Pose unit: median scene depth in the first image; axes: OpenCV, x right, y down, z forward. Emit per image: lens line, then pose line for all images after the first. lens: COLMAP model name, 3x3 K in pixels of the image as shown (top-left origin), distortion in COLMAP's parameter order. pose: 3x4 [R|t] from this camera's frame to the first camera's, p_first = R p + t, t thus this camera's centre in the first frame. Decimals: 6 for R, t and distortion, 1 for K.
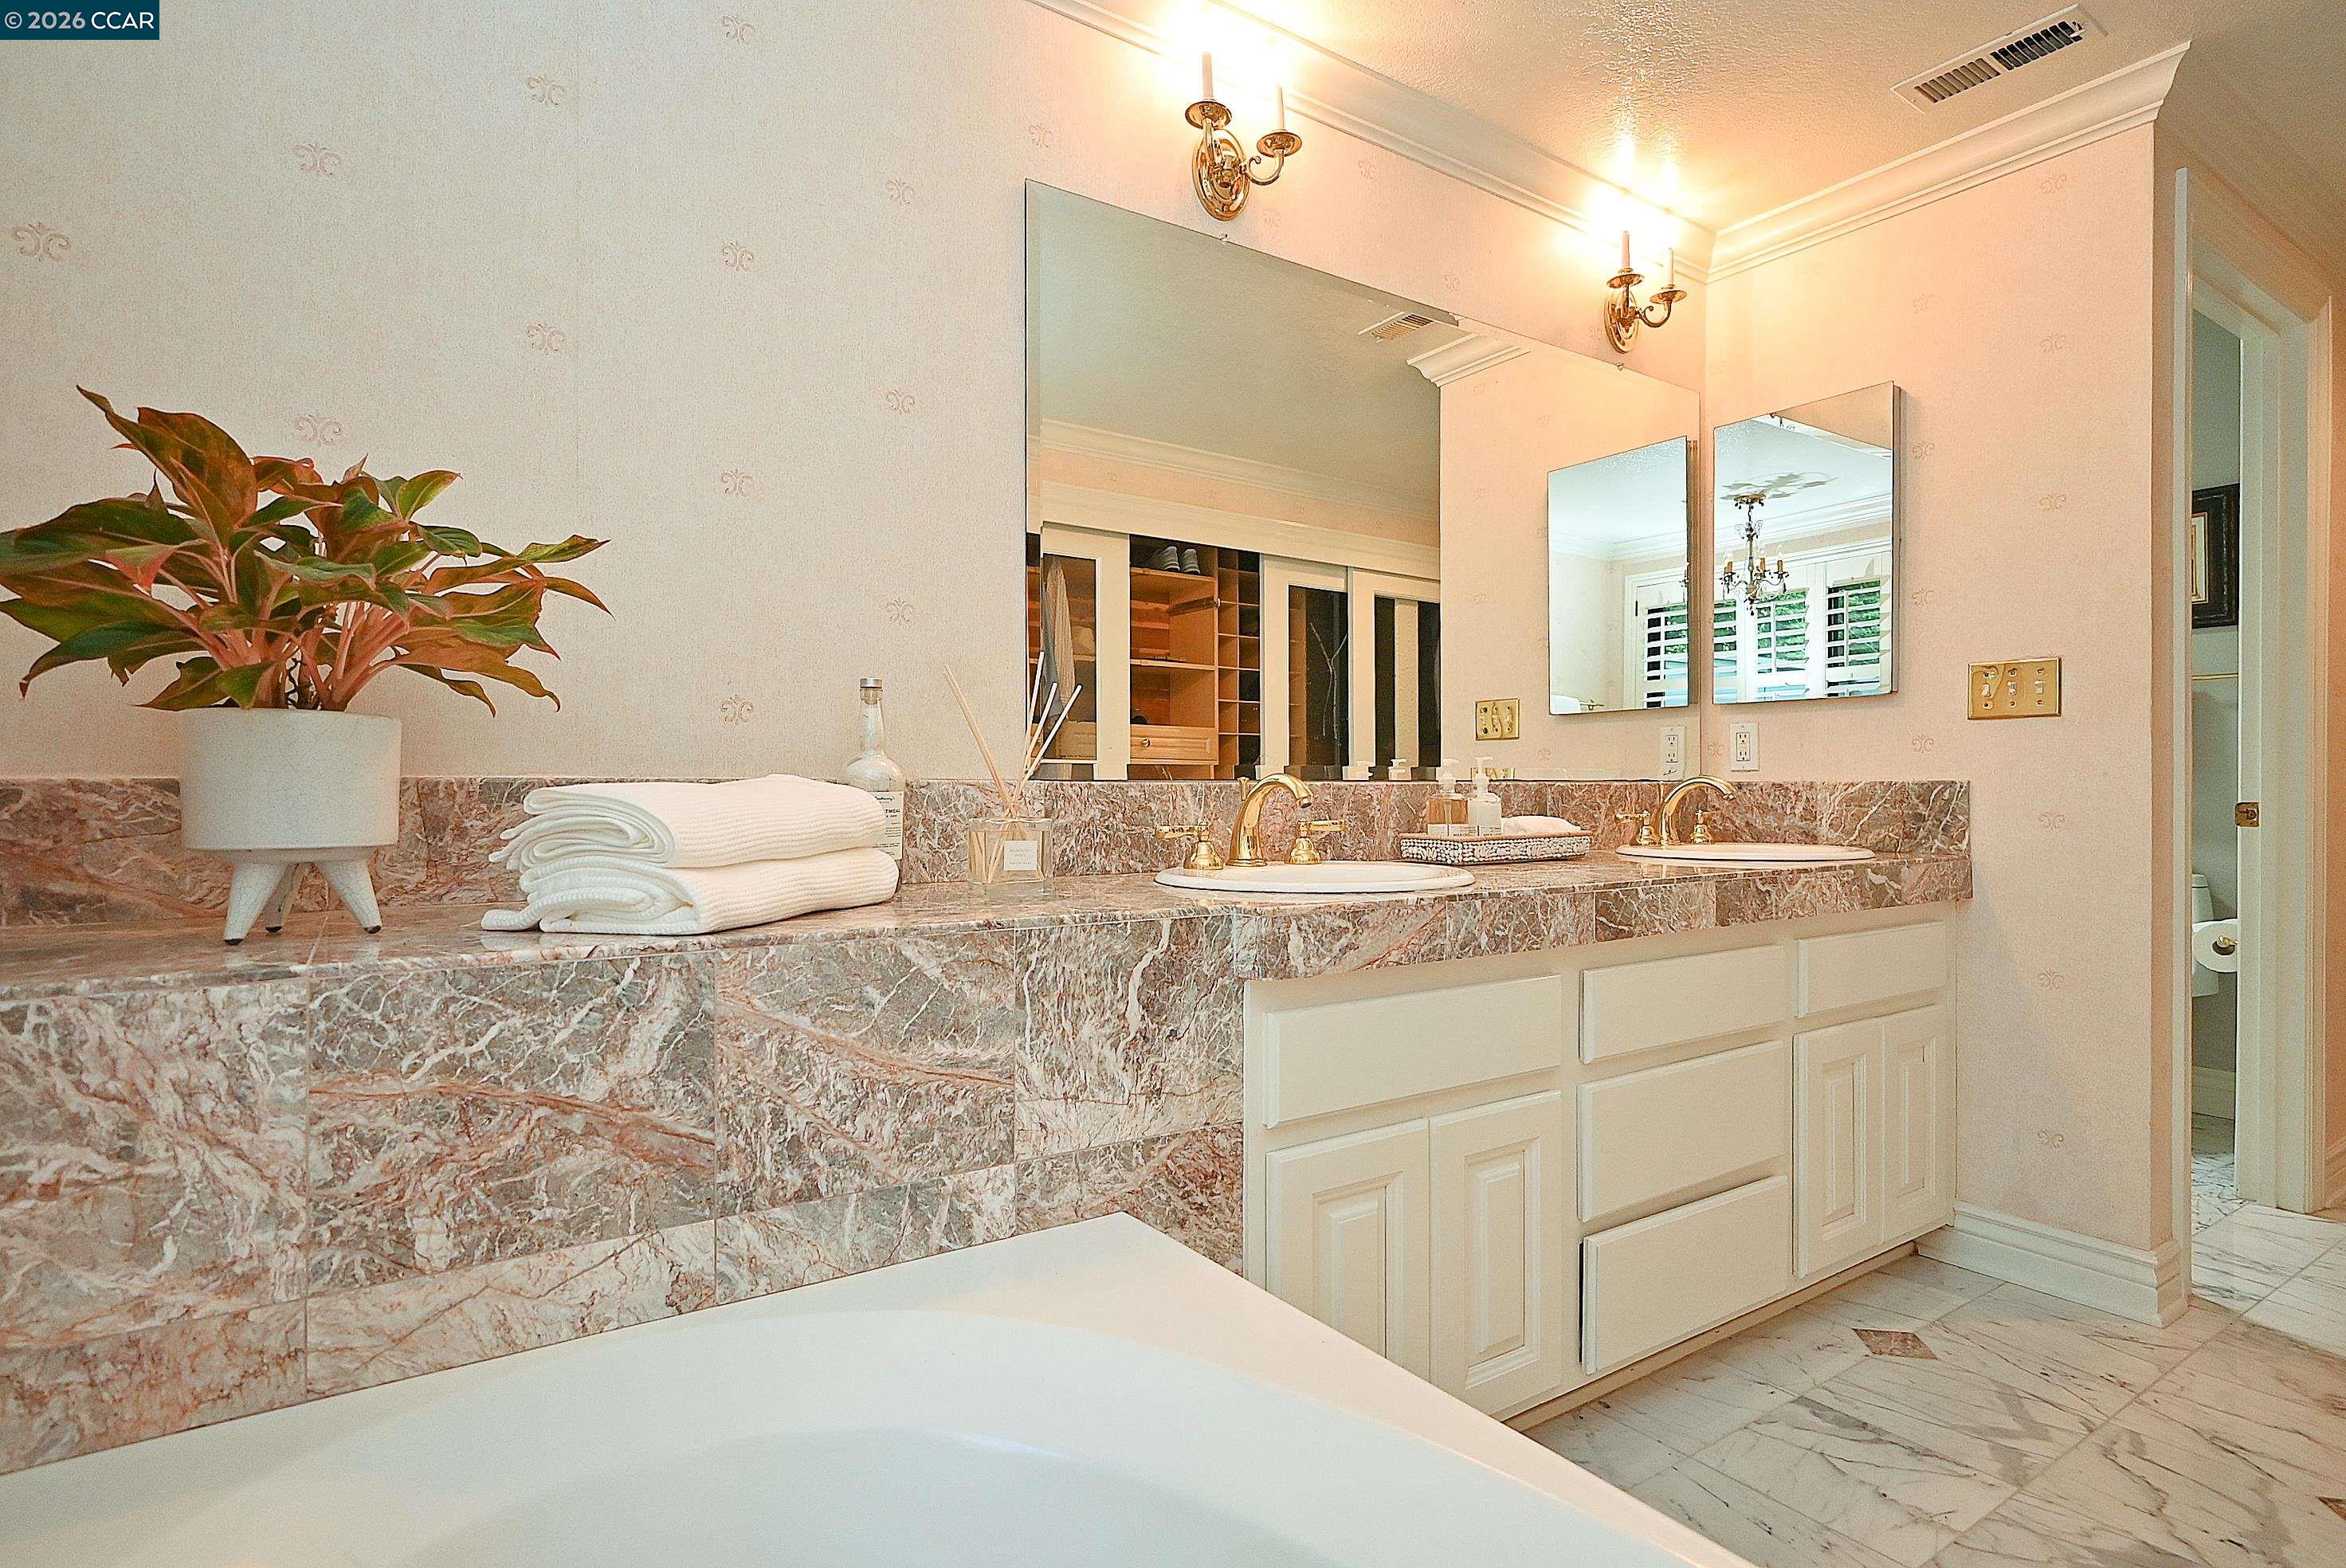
lens RADIAL K [[1163.4, 0, 1168.7], [0, 1163.4, 791.1], [0, 0, 1]] dist [-0.006041, 0.003045]
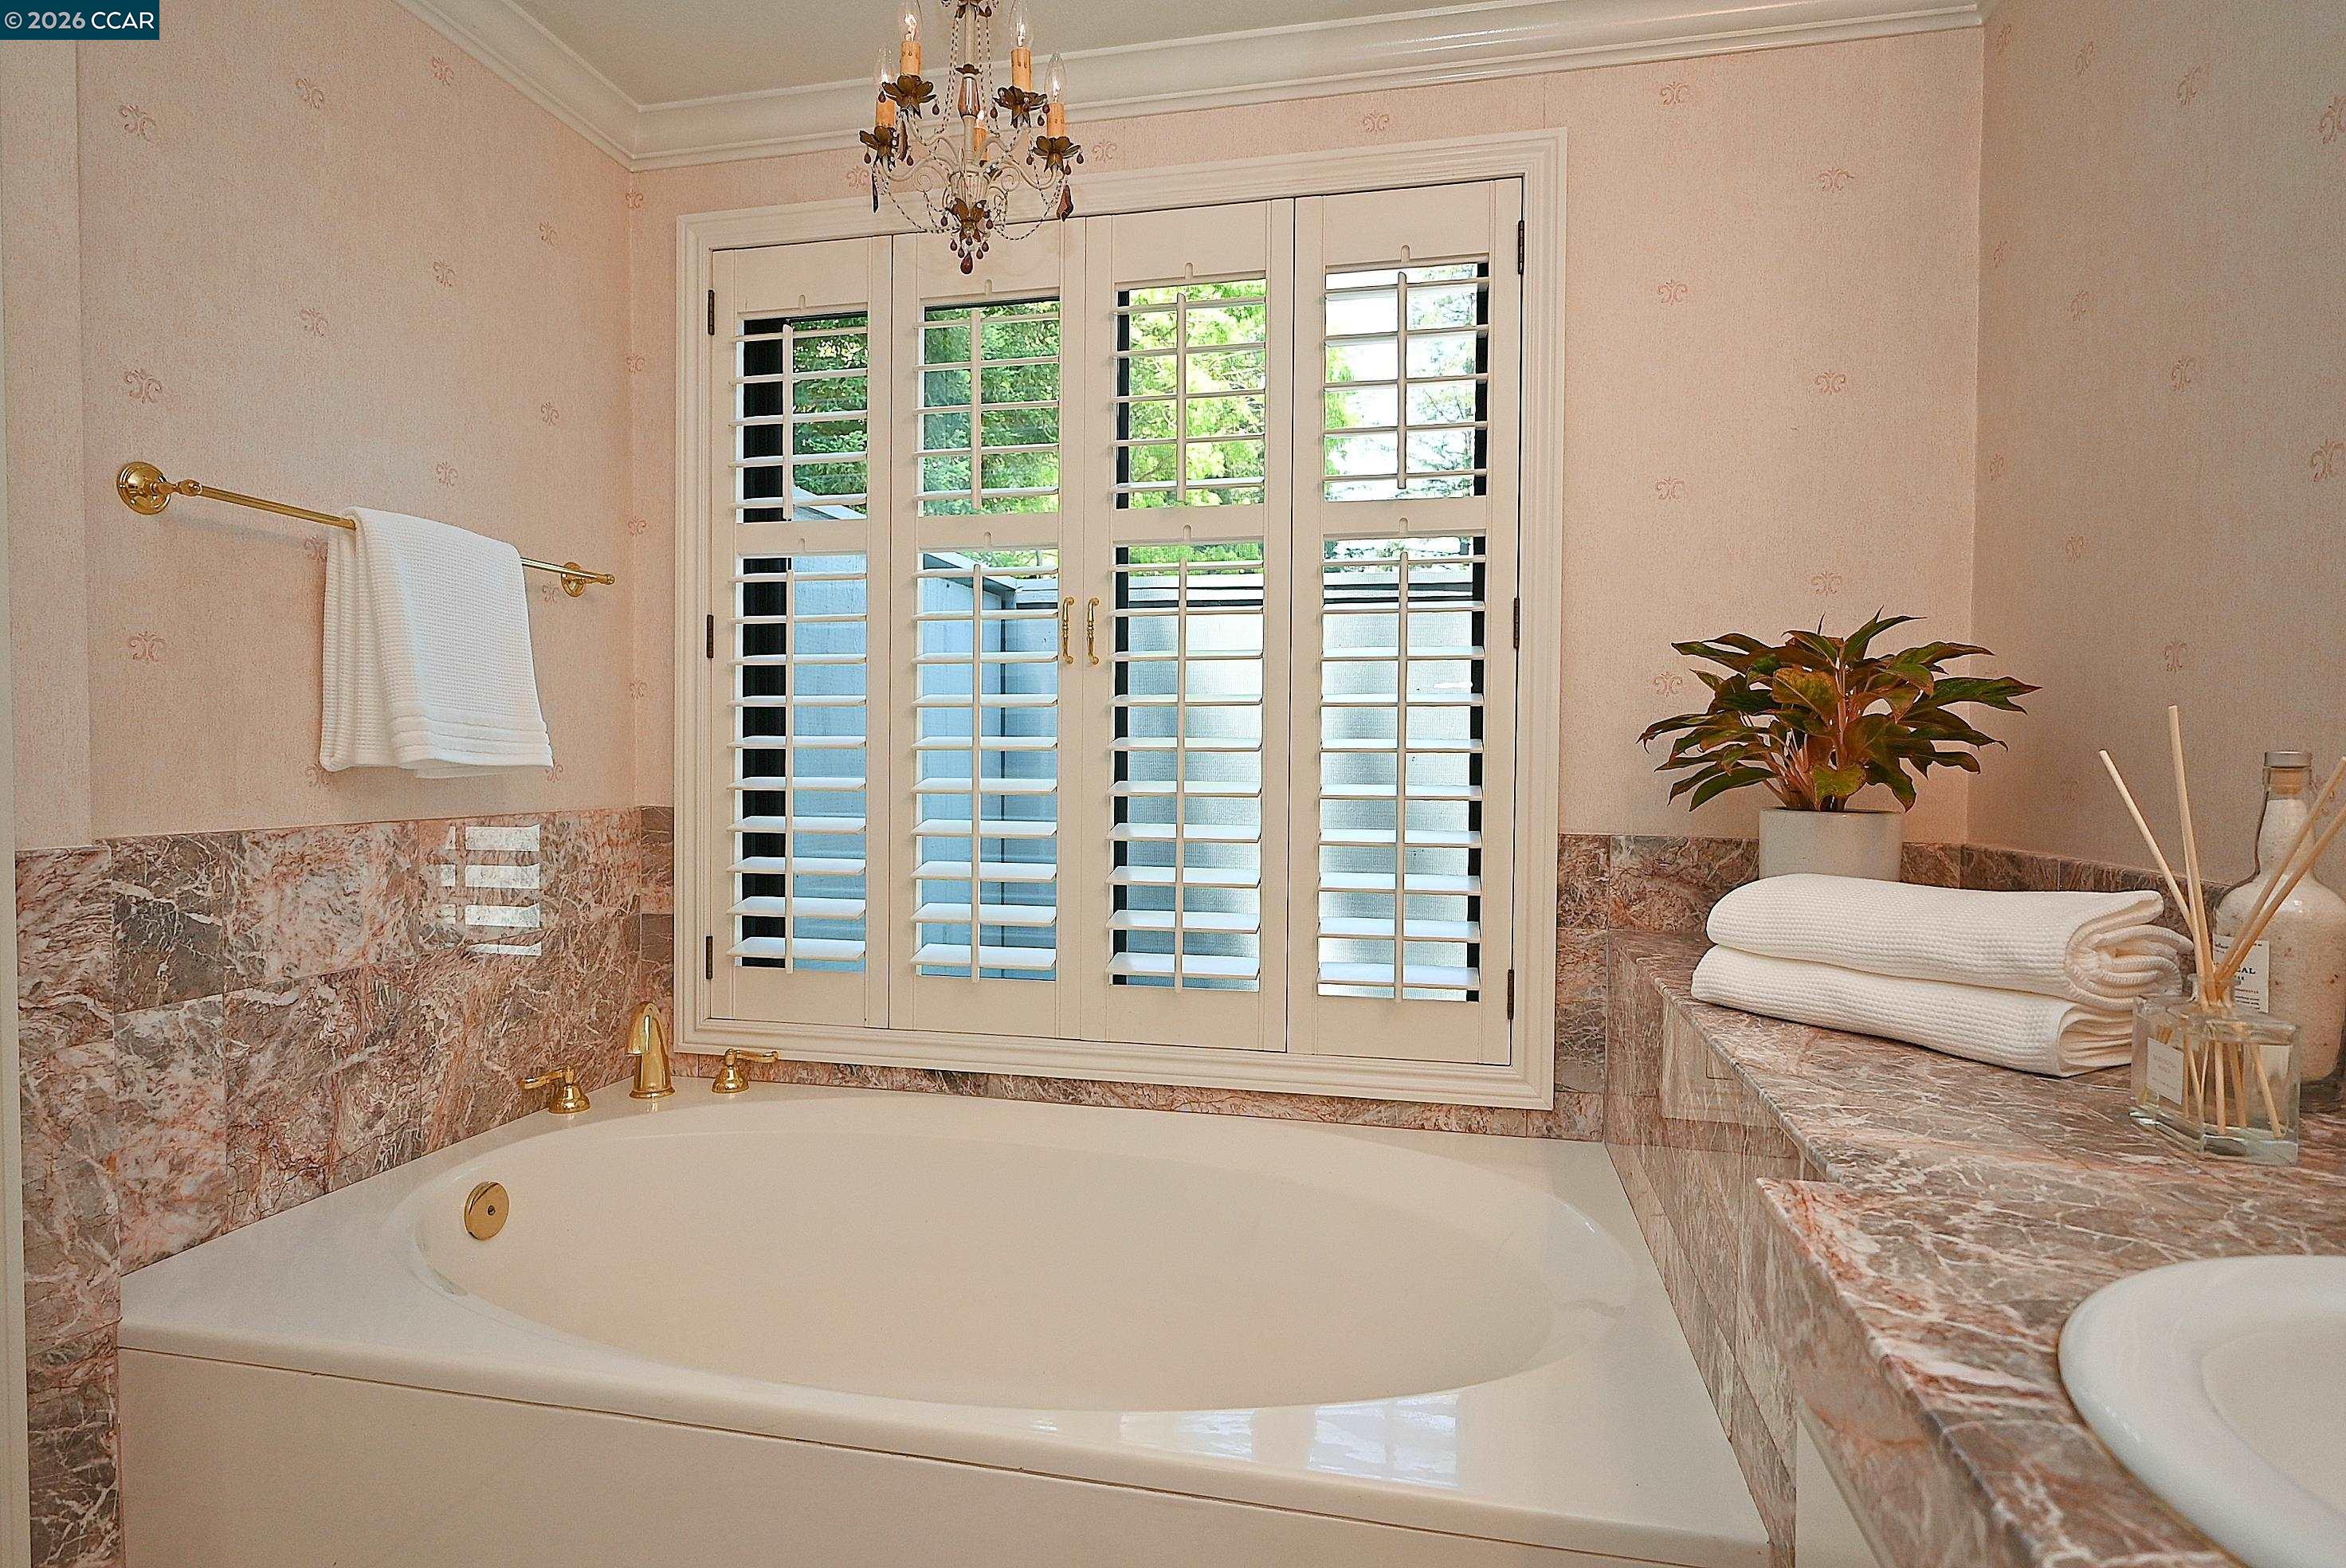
lens RADIAL K [[1224.7, 0, 1188.6], [0, 1224.7, 791.7], [0, 0, 1]] dist [-0.004272, -0.000866]
pose [[-0.714745, 0.014103, -0.699243, 0.526979], [-0.009603, 0.999505, 0.029974, -0.078217], [0.699319, 0.028139, -0.714256, 0.946385]]
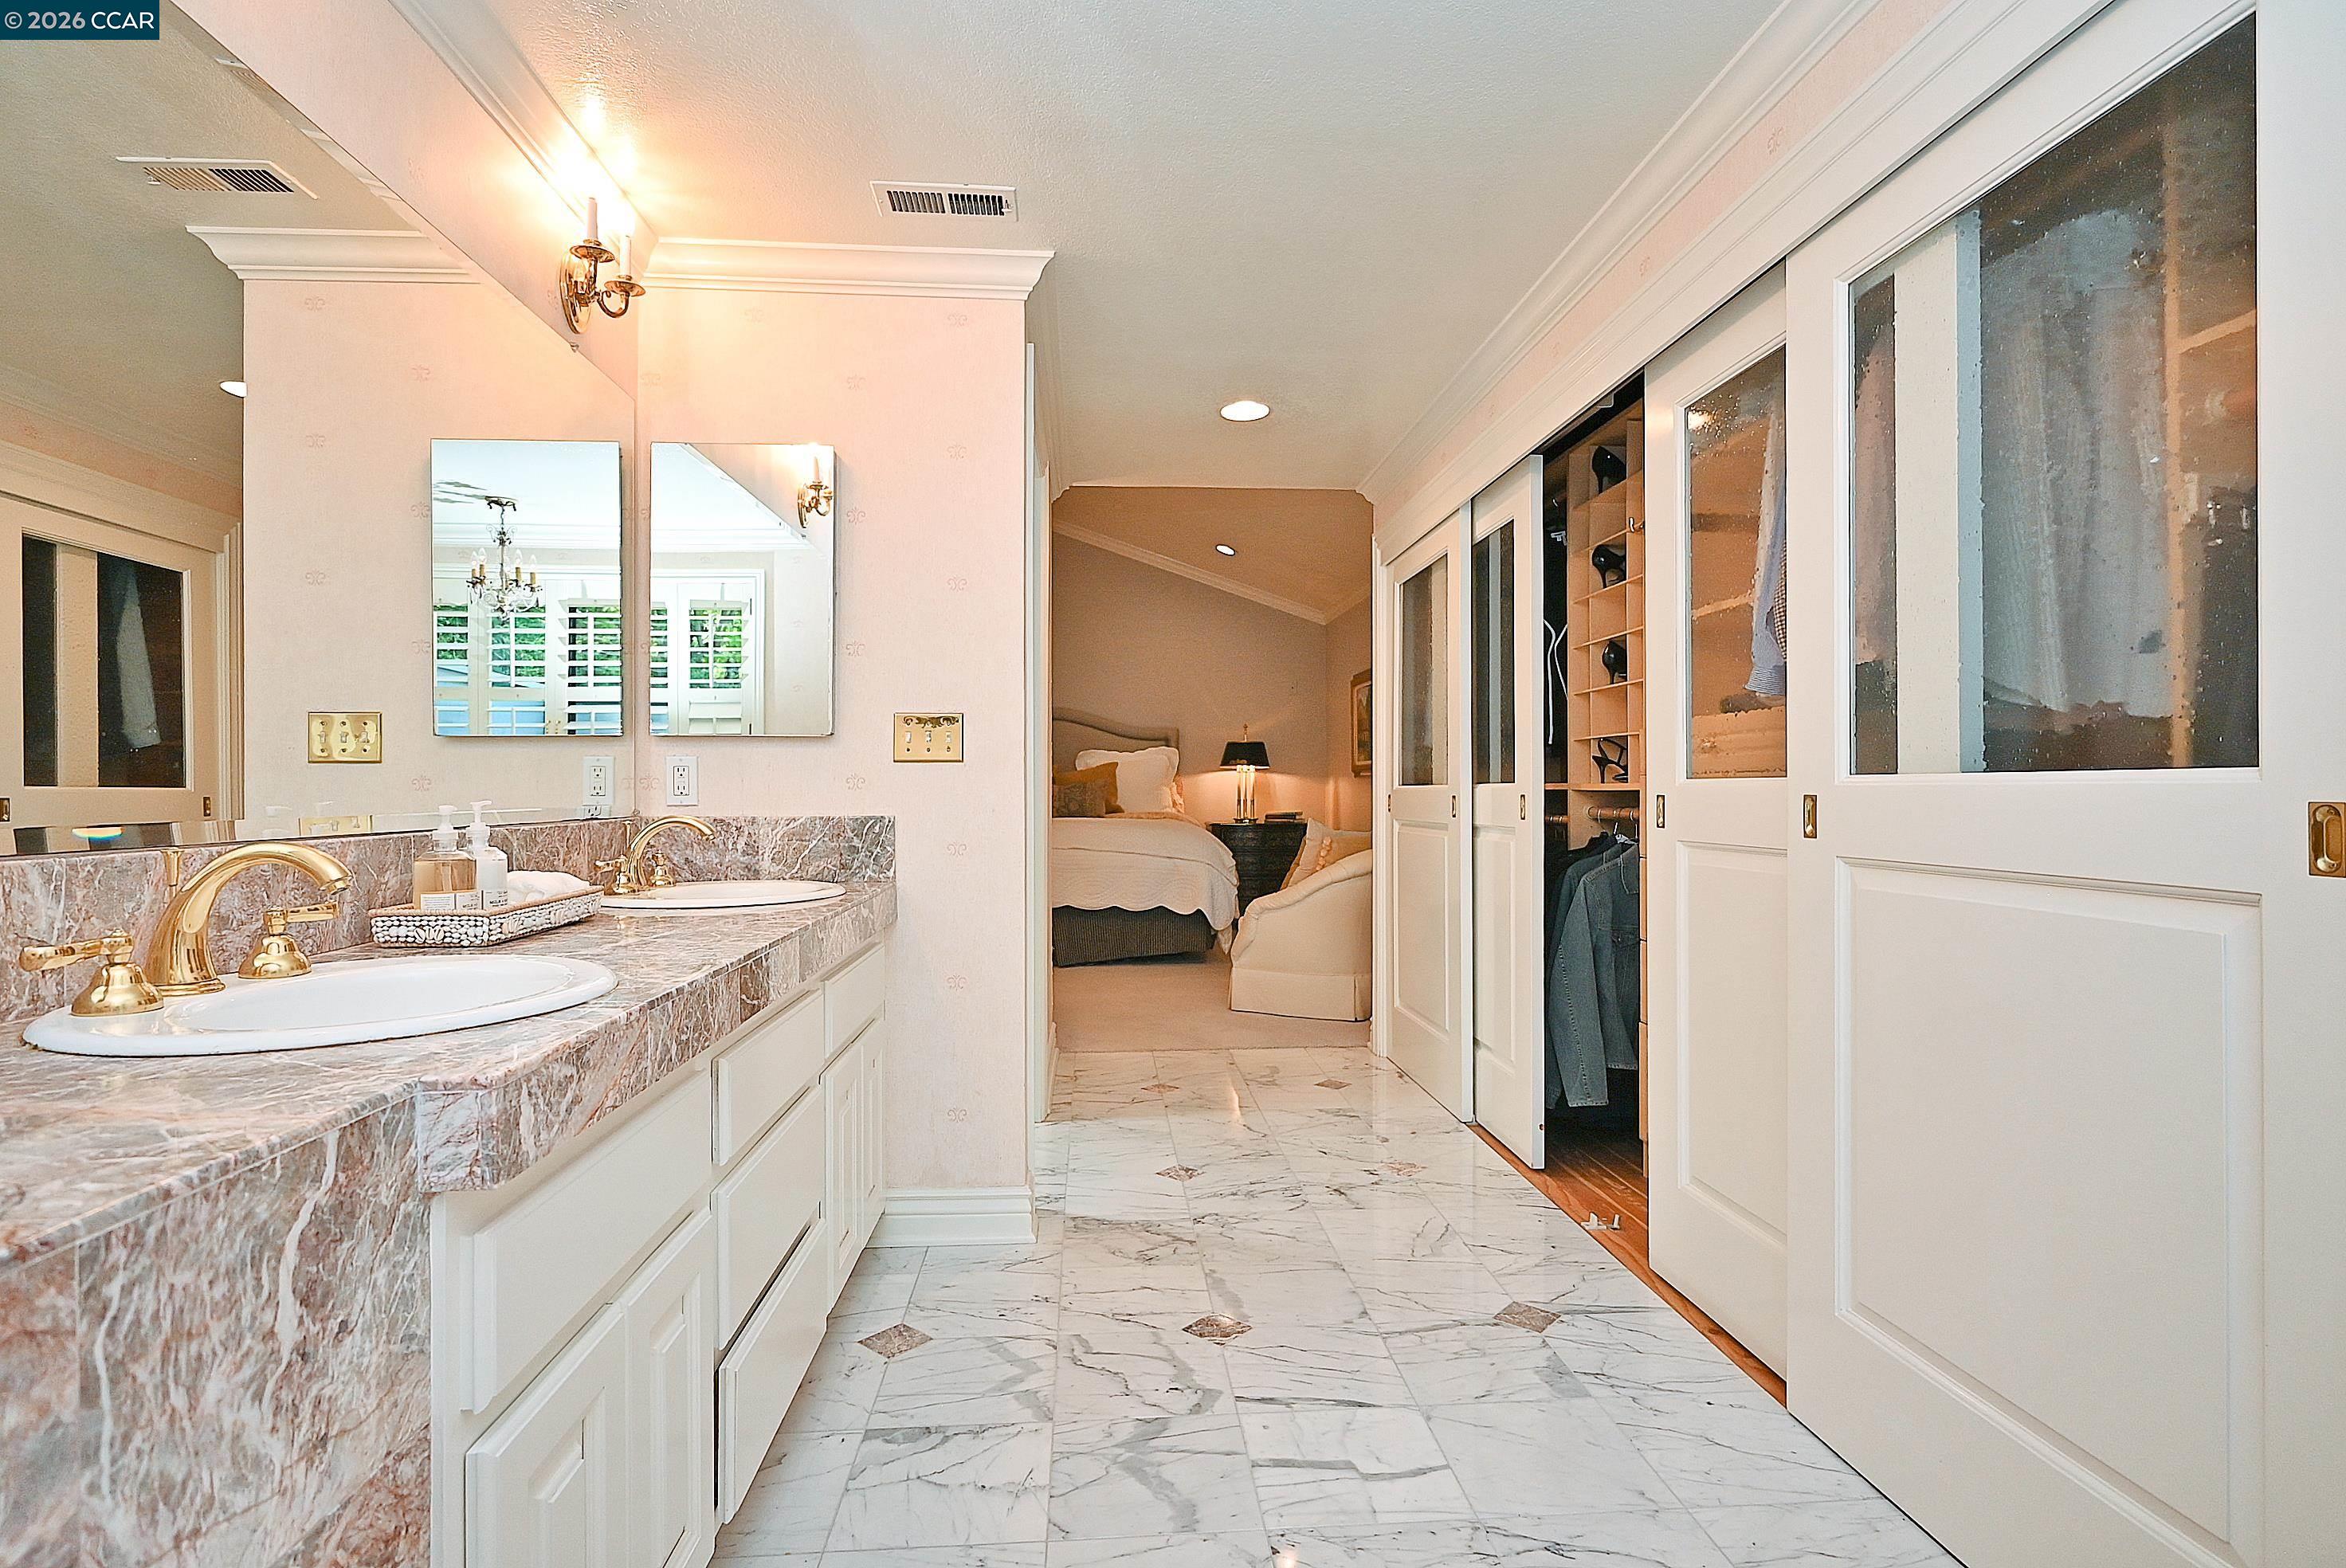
lens RADIAL K [[1163.4, 0, 1155.8], [0, 1163.4, 790.7], [0, 0, 1]] dist [-0.006041, 0.003045]
pose [[0.506186, -0.002147, 0.862422, -0.221313], [0.007120, 0.999973, -0.001689, -0.040990], [-0.862395, 0.006996, 0.506187, 0.277399]]
